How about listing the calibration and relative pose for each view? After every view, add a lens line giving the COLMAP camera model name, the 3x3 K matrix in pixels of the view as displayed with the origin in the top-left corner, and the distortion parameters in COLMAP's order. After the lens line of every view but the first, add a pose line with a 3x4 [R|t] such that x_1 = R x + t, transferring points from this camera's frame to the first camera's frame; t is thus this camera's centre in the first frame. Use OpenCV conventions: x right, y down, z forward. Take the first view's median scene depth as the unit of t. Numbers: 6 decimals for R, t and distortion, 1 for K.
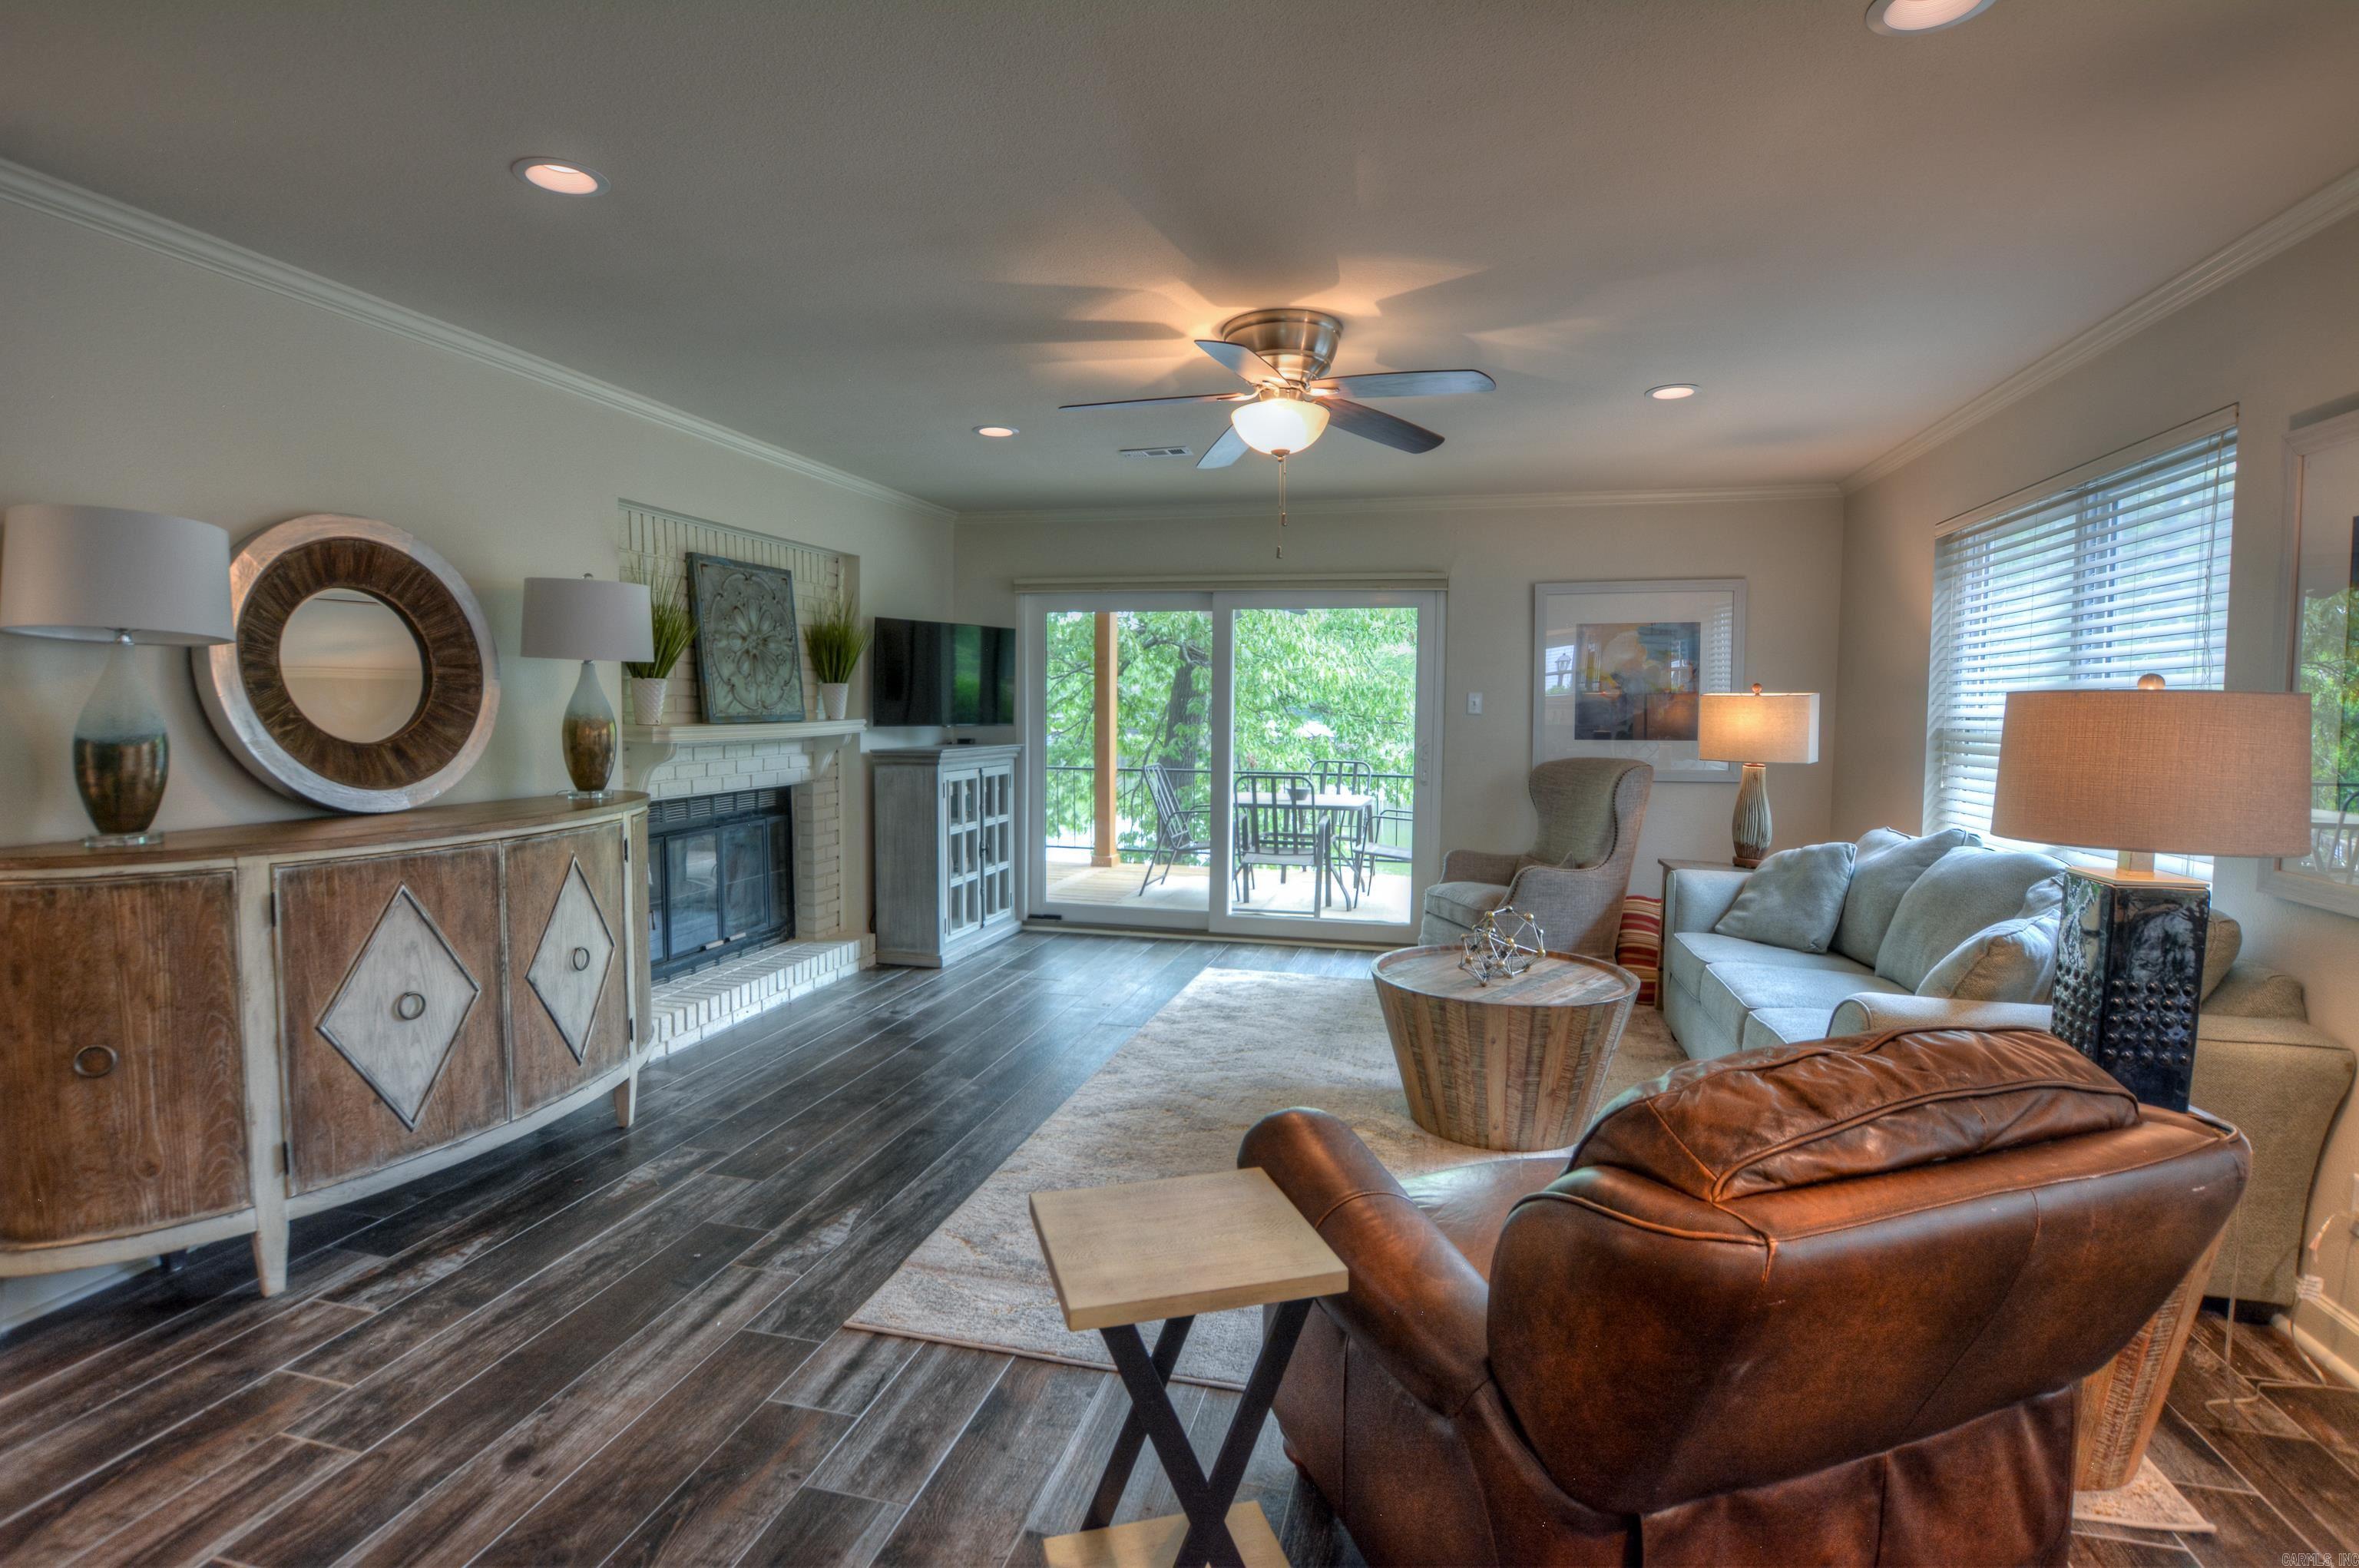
lens RADIAL K [[1124.0, 0, 1172.5], [0, 1124.0, 773.3], [0, 0, 1]] dist [-0.029887, 0.003908]
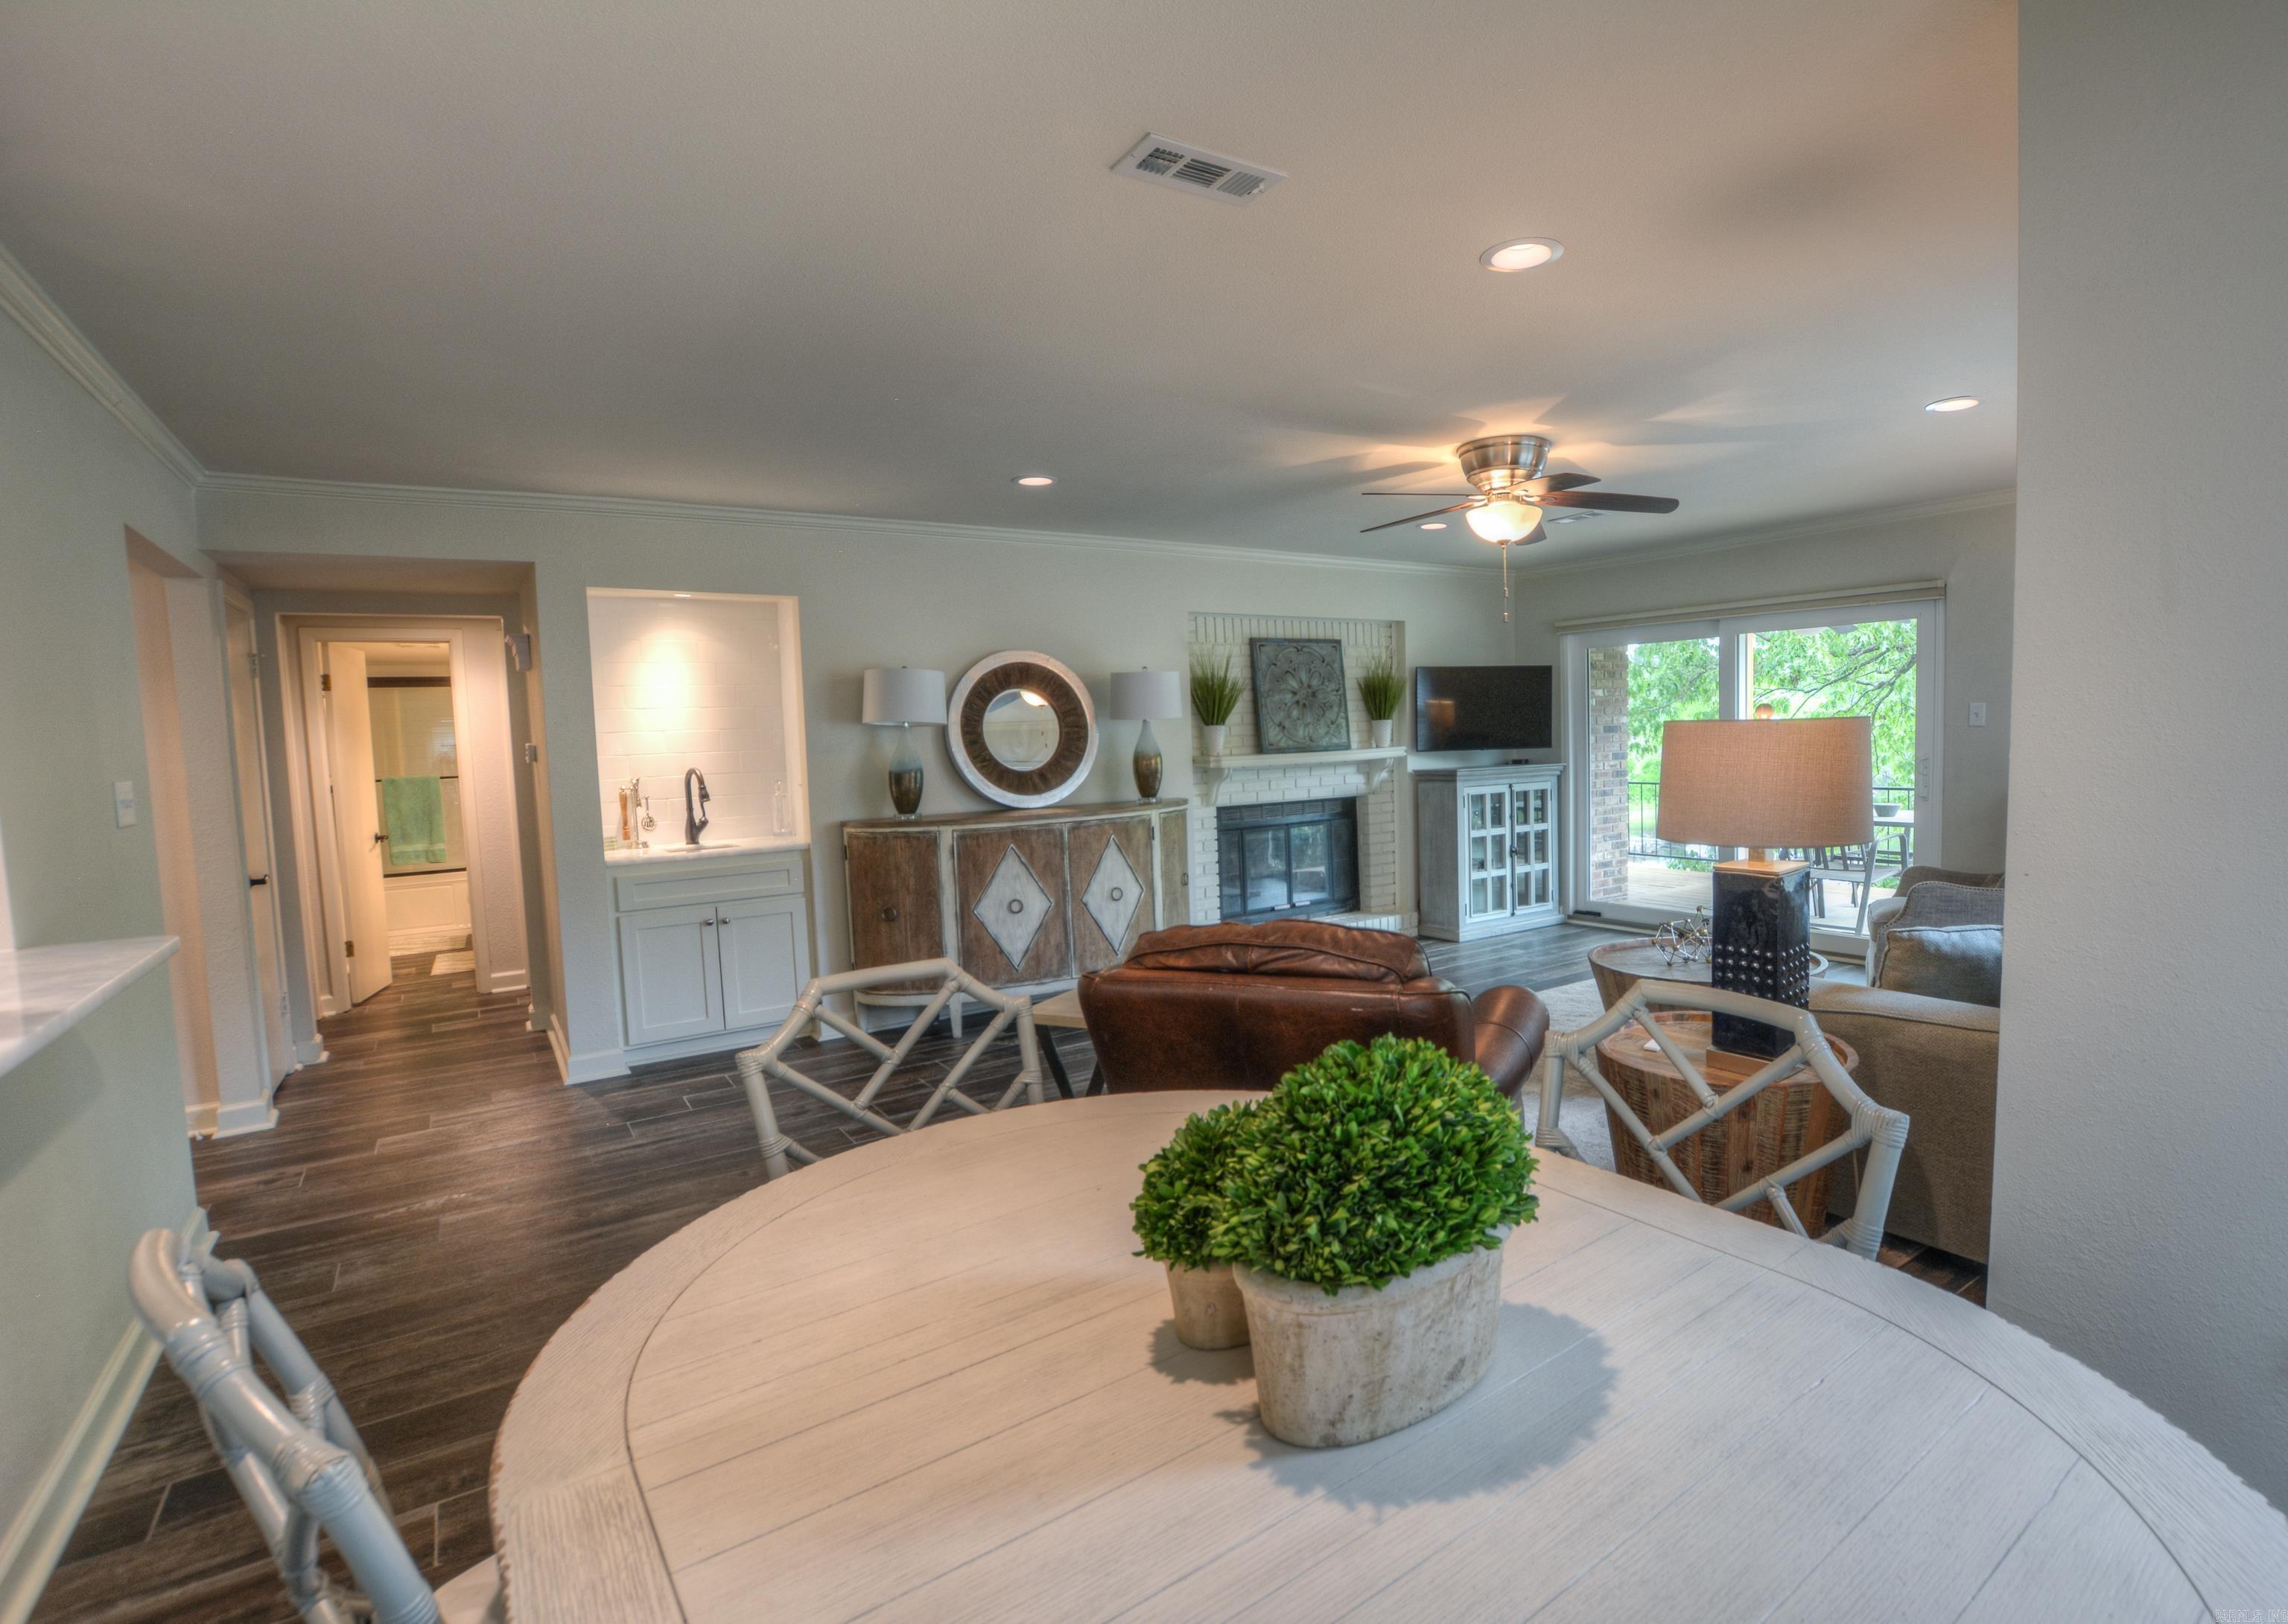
lens RADIAL K [[1111.6, 0, 1247.9], [0, 1111.6, 809.6], [0, 0, 1]] dist [-0.032724, 0.000172]
pose [[0.771119, 0.011978, -0.636579, 0.748659], [-0.001092, 0.999846, 0.017491, 0.005235], [0.636691, -0.012792, 0.771013, -0.207463]]
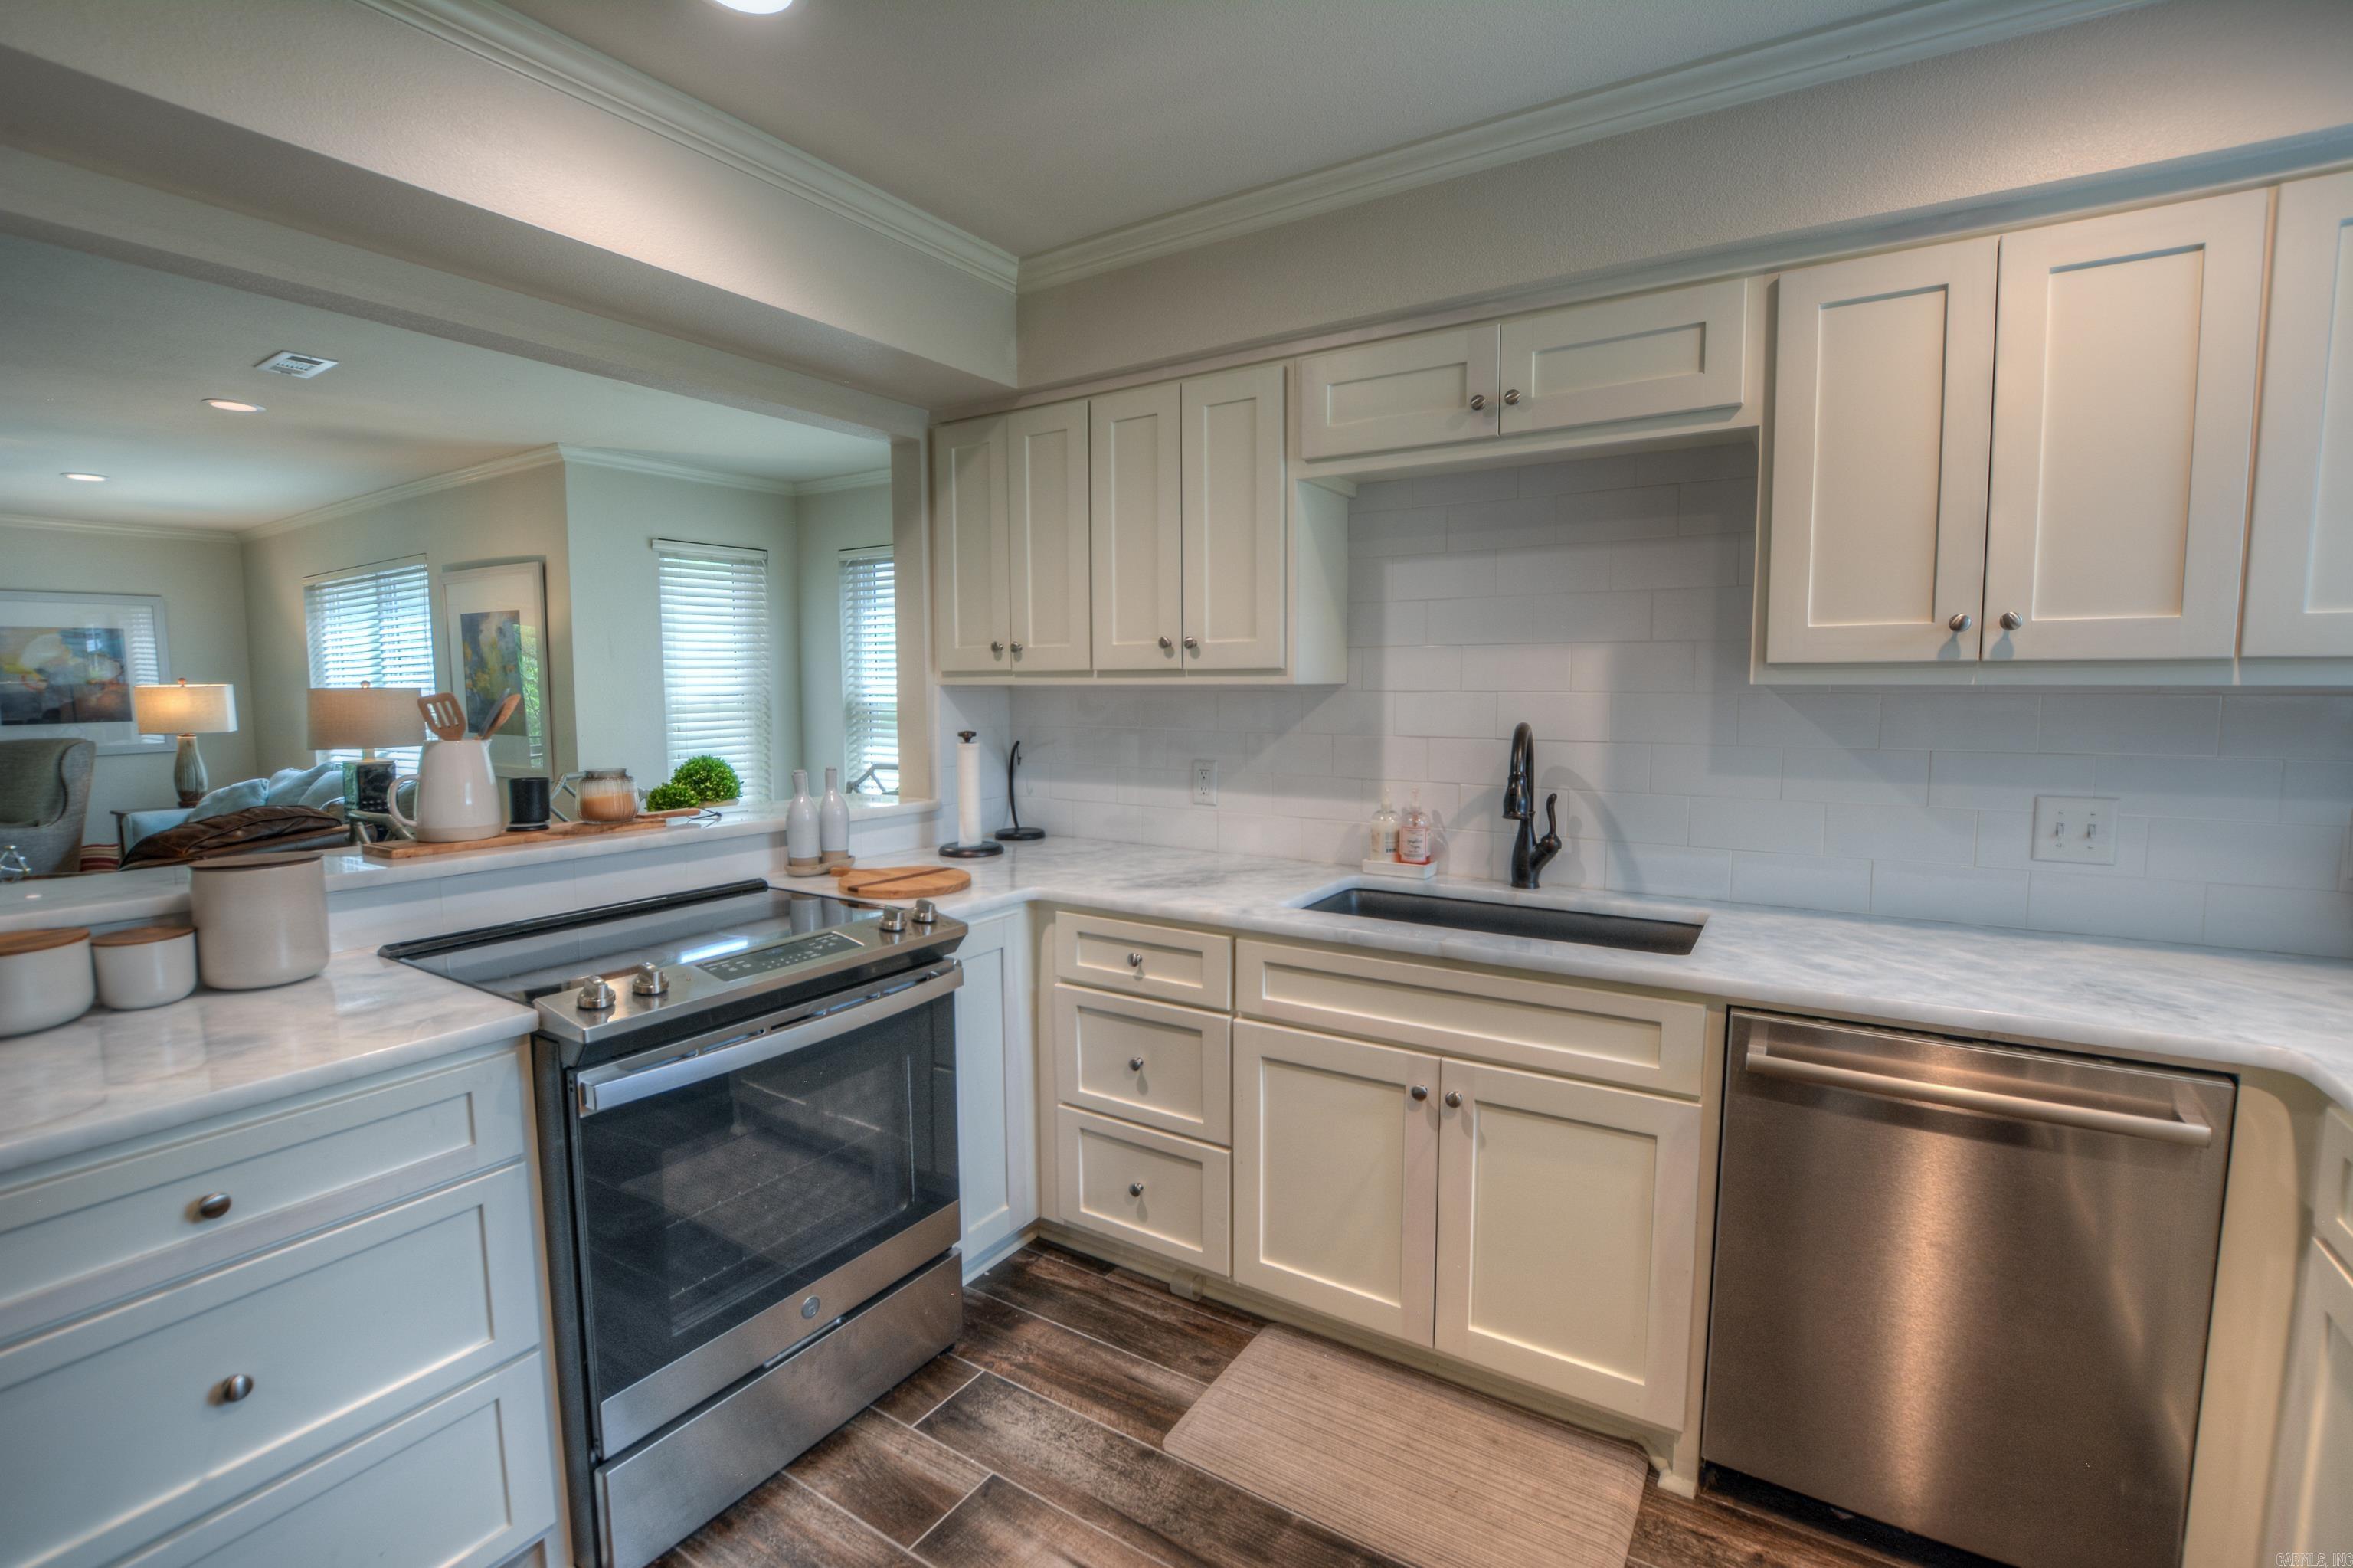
lens RADIAL K [[1042.3, 0, 1167.0], [0, 1042.3, 778.0], [0, 0, 1]] dist [-0.036525, 0.005889]
pose [[0.315466, -0.093082, 0.944361, -0.469588], [0.065784, 0.994928, 0.076091, 0.047037], [-0.946654, 0.038120, 0.319989, -0.908322]]
